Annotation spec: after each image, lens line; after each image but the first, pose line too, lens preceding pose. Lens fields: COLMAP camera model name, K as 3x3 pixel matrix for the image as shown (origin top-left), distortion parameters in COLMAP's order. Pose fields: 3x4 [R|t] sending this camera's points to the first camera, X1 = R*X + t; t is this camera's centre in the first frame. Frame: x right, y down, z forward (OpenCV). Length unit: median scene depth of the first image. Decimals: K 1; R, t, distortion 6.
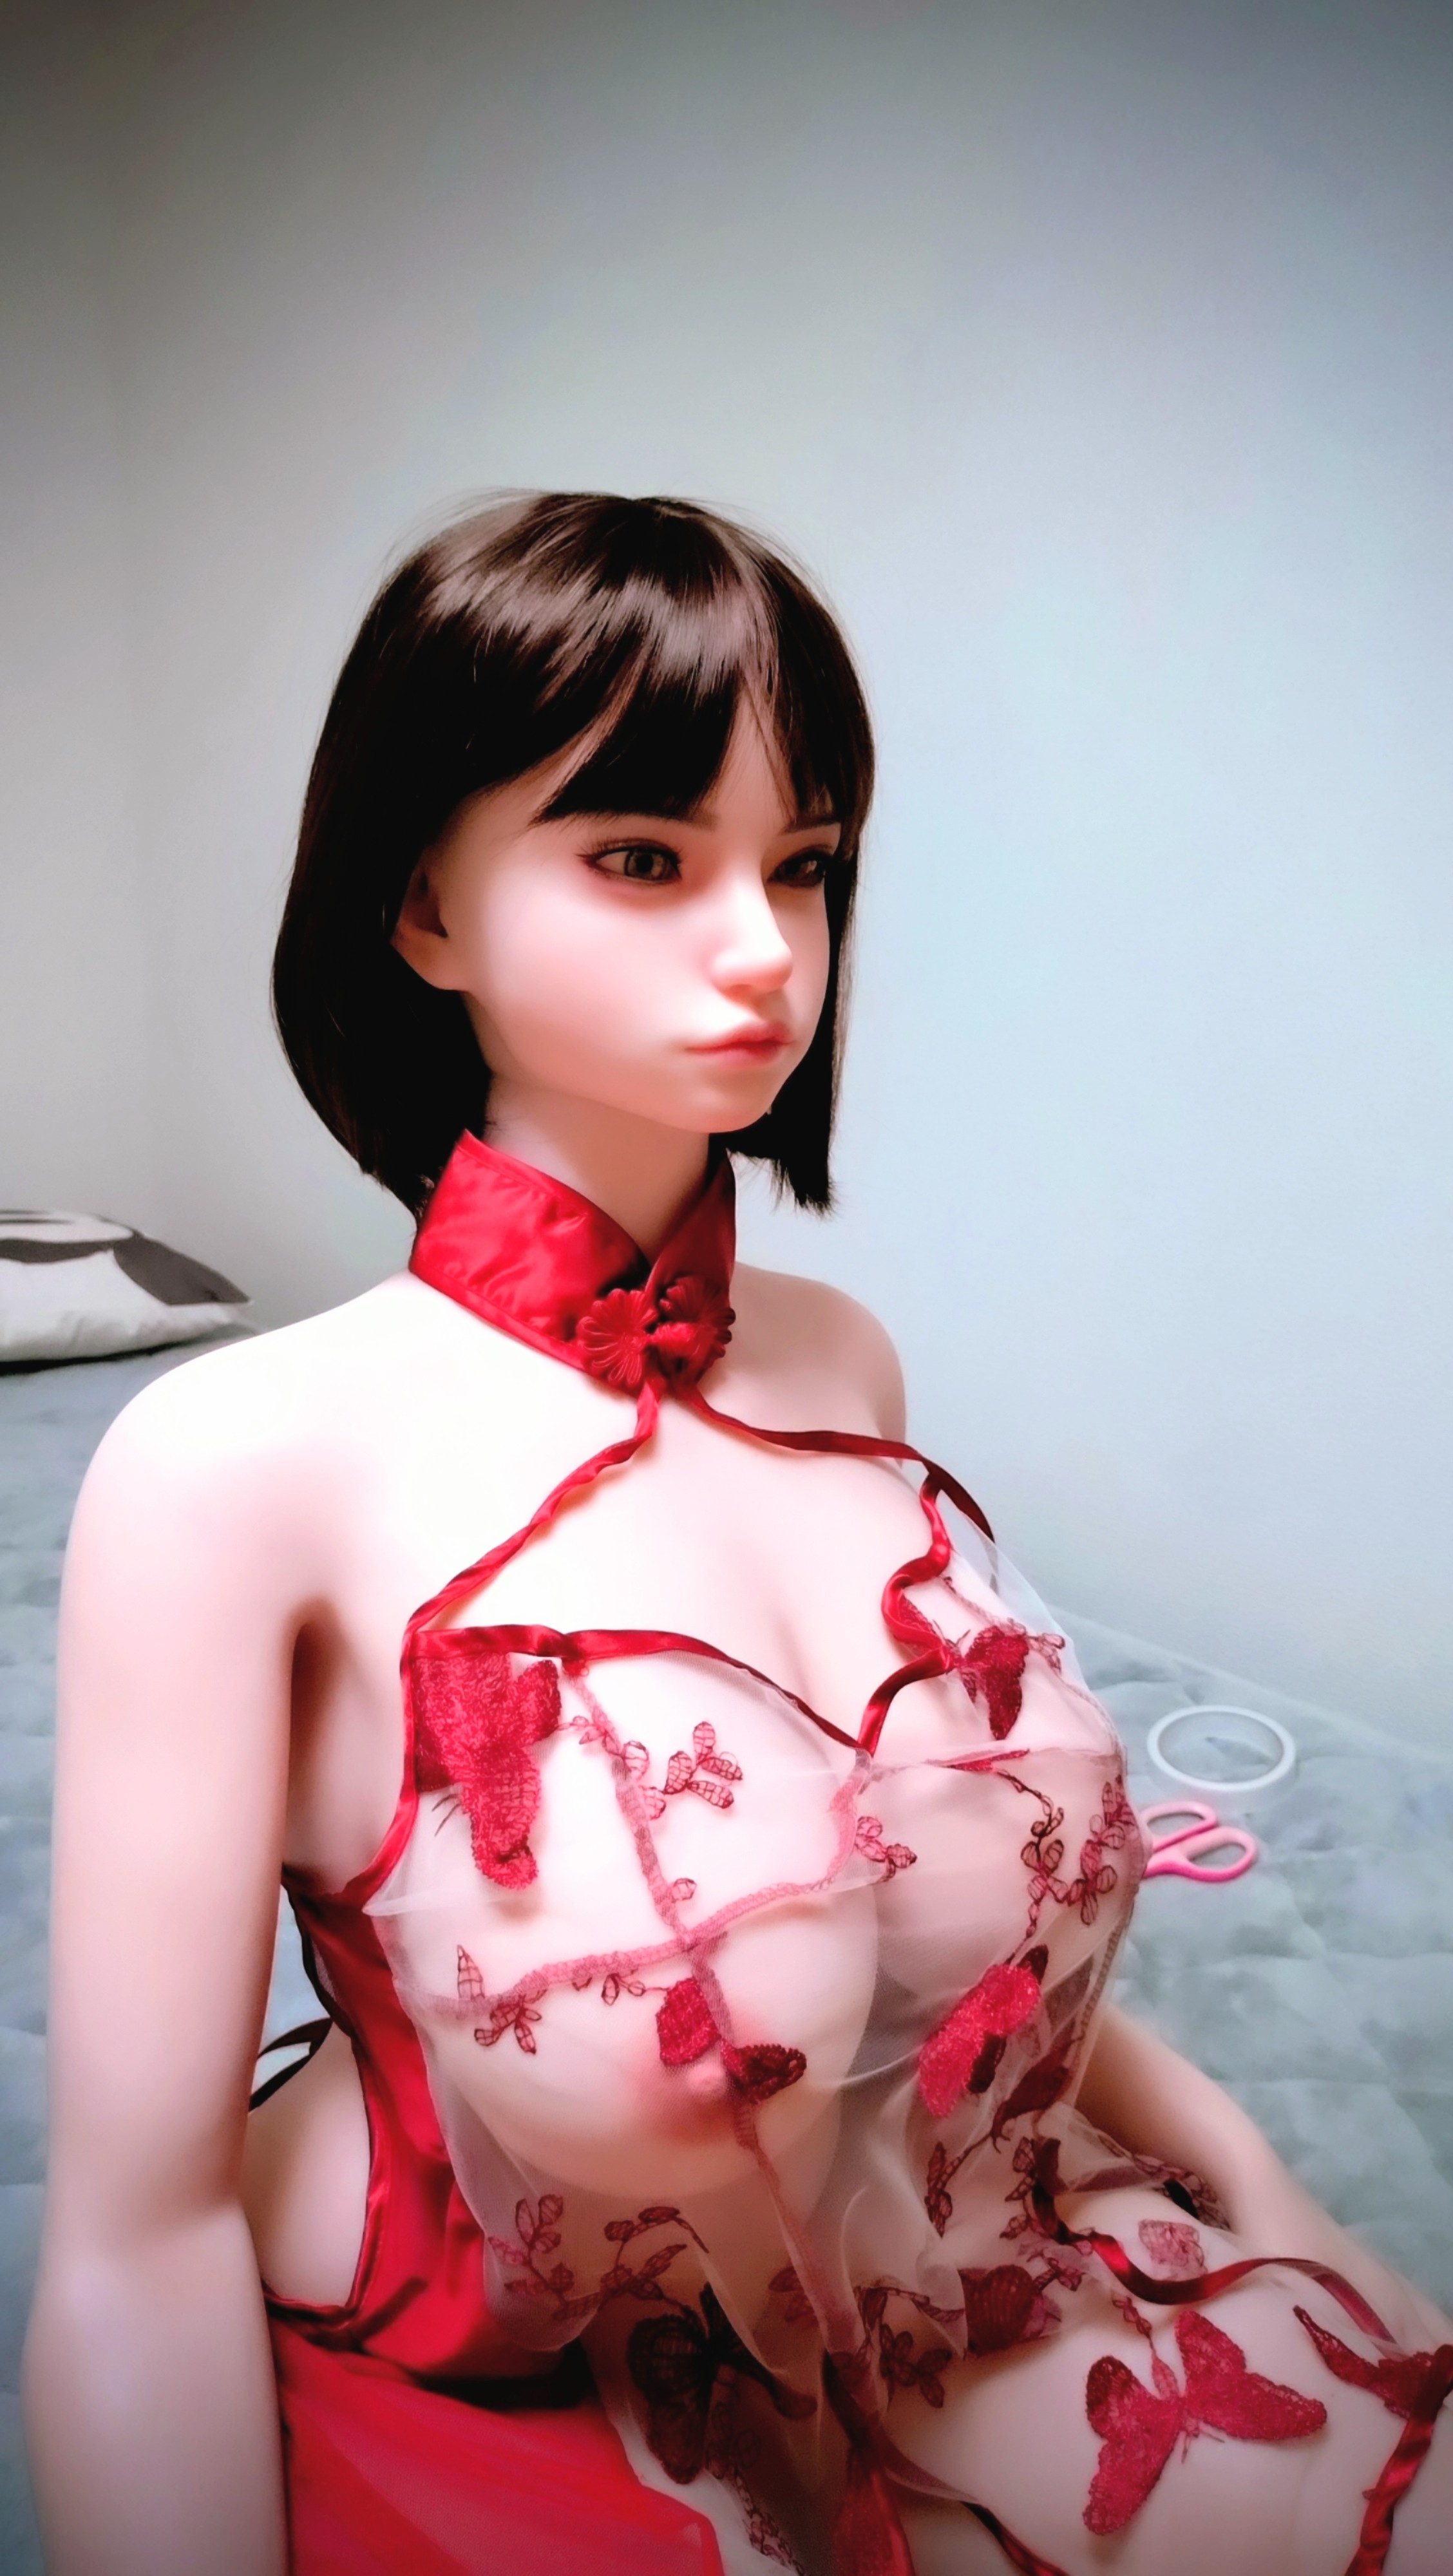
lens RADIAL K [[1938.8, 0, 726.5], [0, 1938.8, 1288.0], [0, 0, 1]] dist [0.036044, -0.081287]
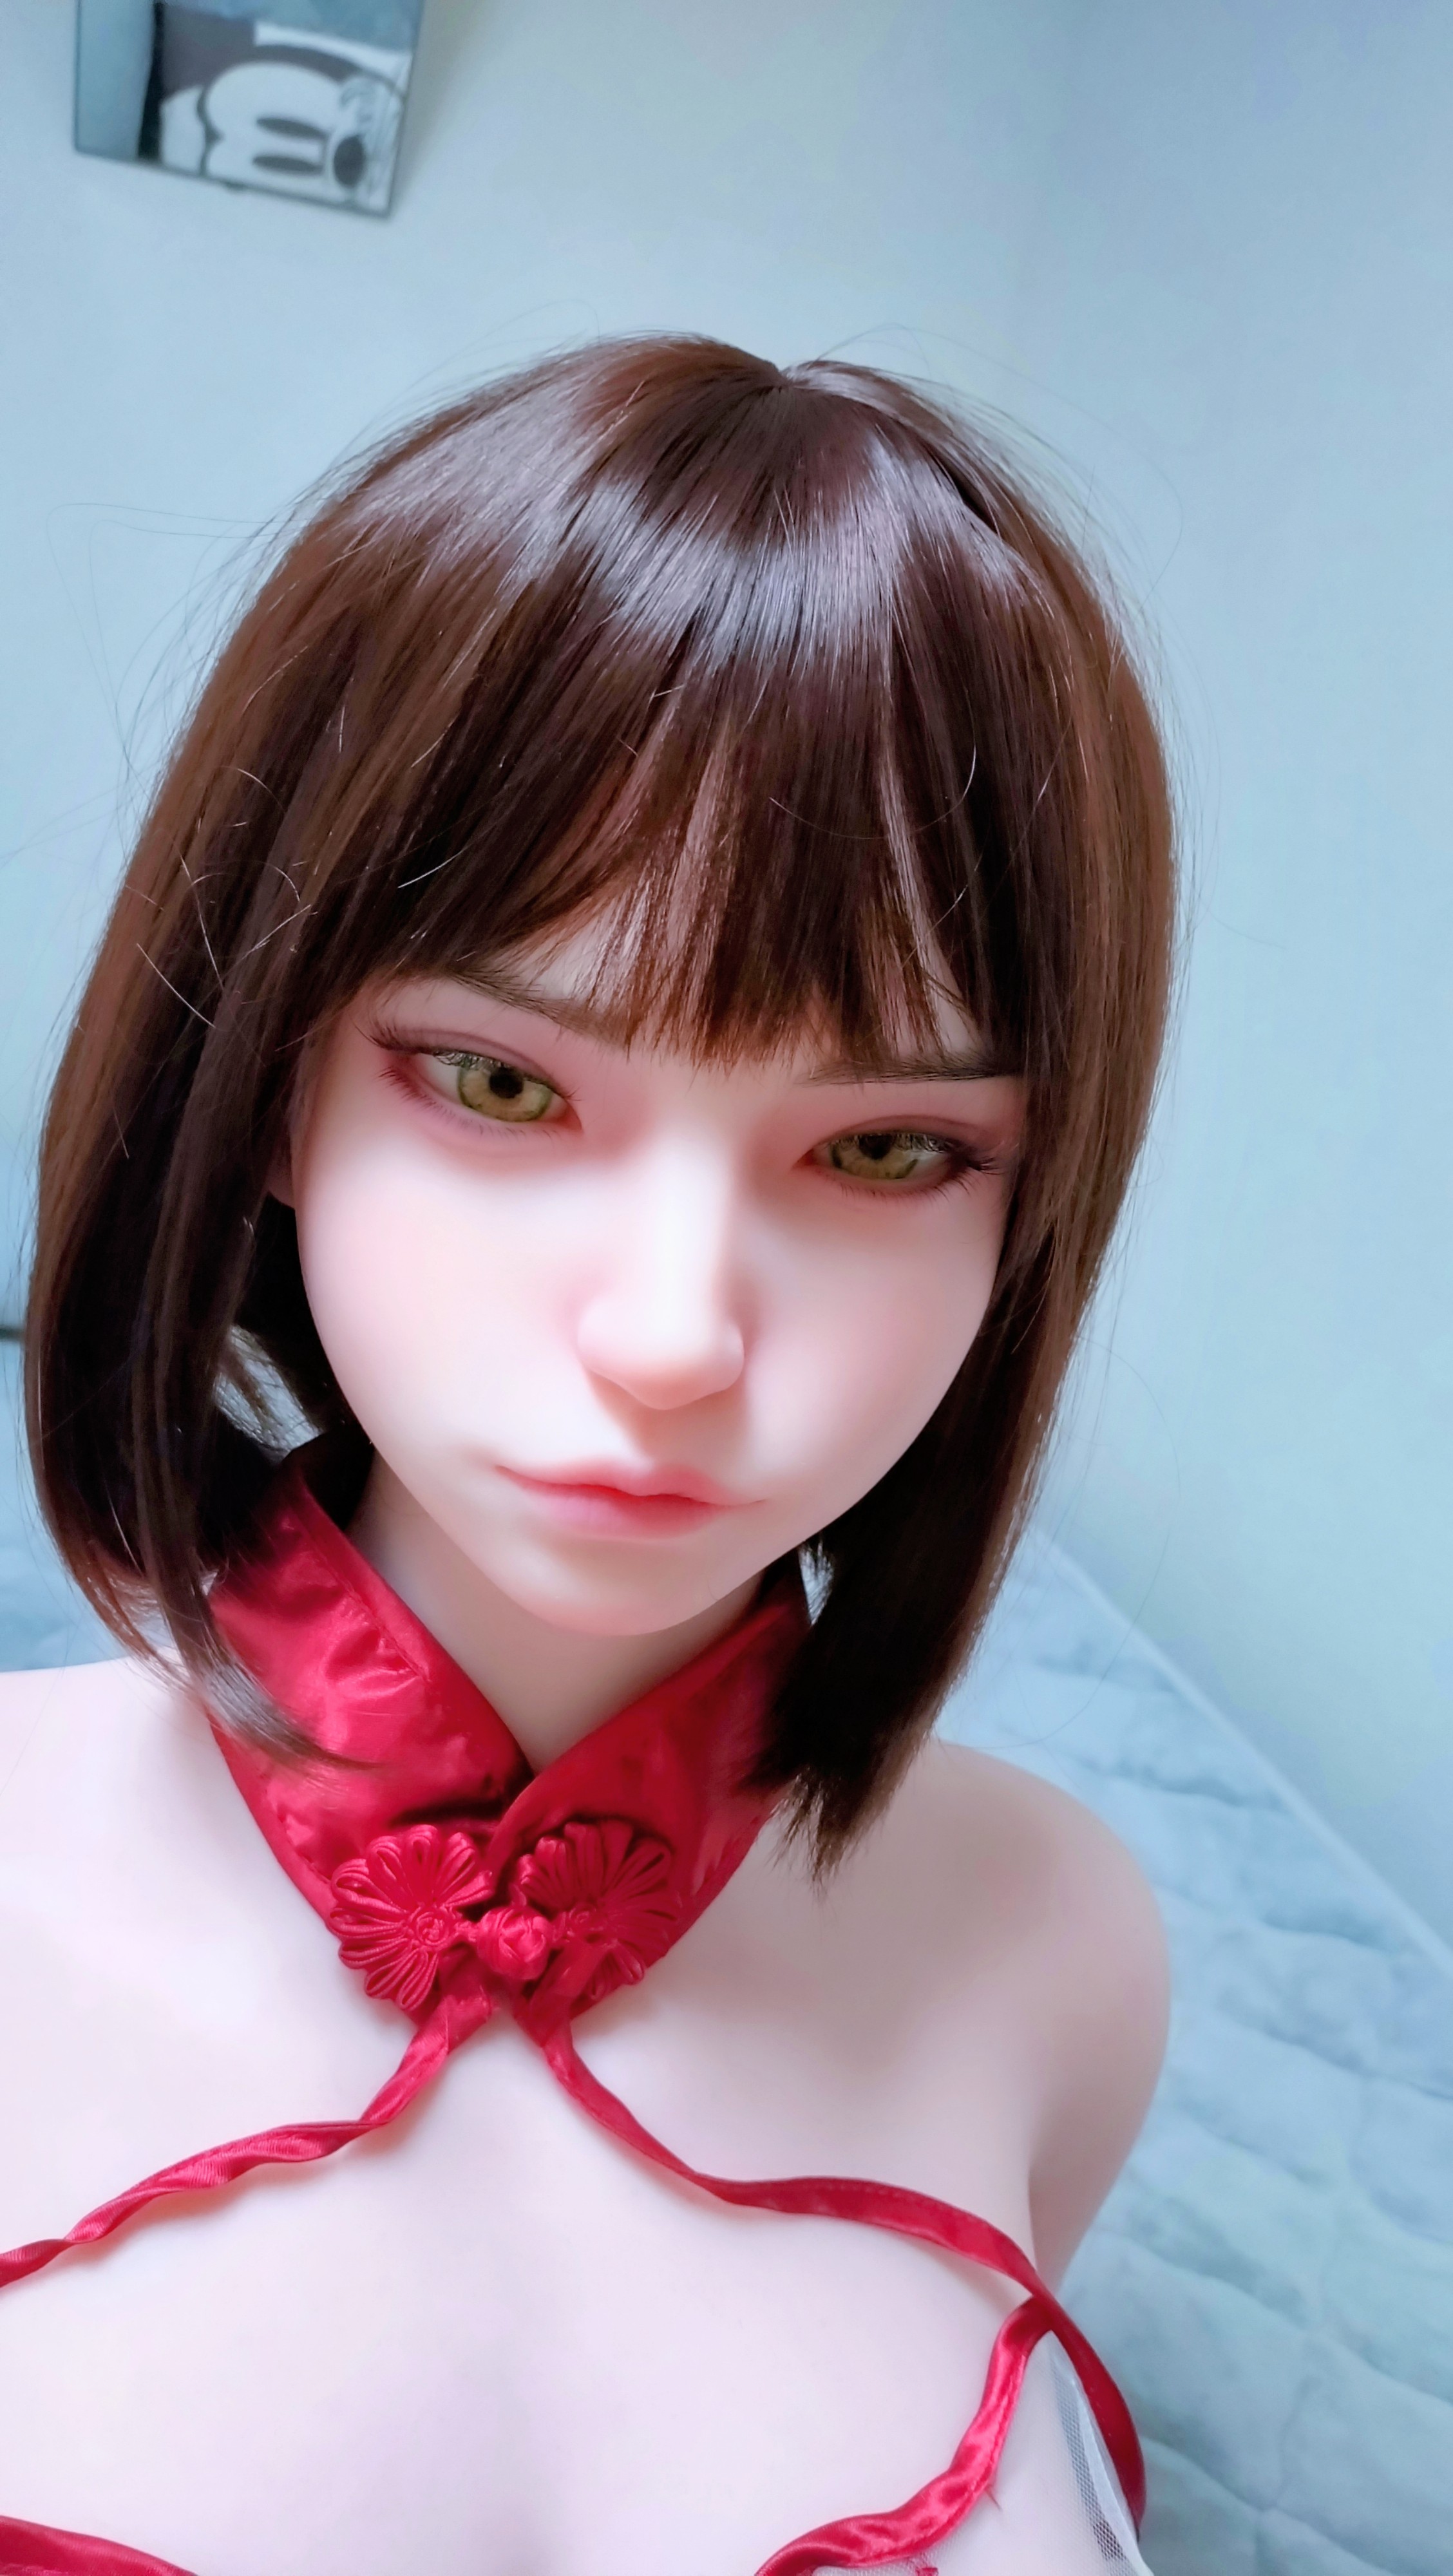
lens RADIAL K [[1938.8, 0, 726.5], [0, 1938.8, 1288.0], [0, 0, 1]] dist [0.036044, -0.081287]
pose [[0.876905, 0.256824, -0.406301, 0.196770], [-0.250683, 0.965585, 0.069308, -0.201517], [0.410118, 0.041076, 0.911107, 0.540678]]
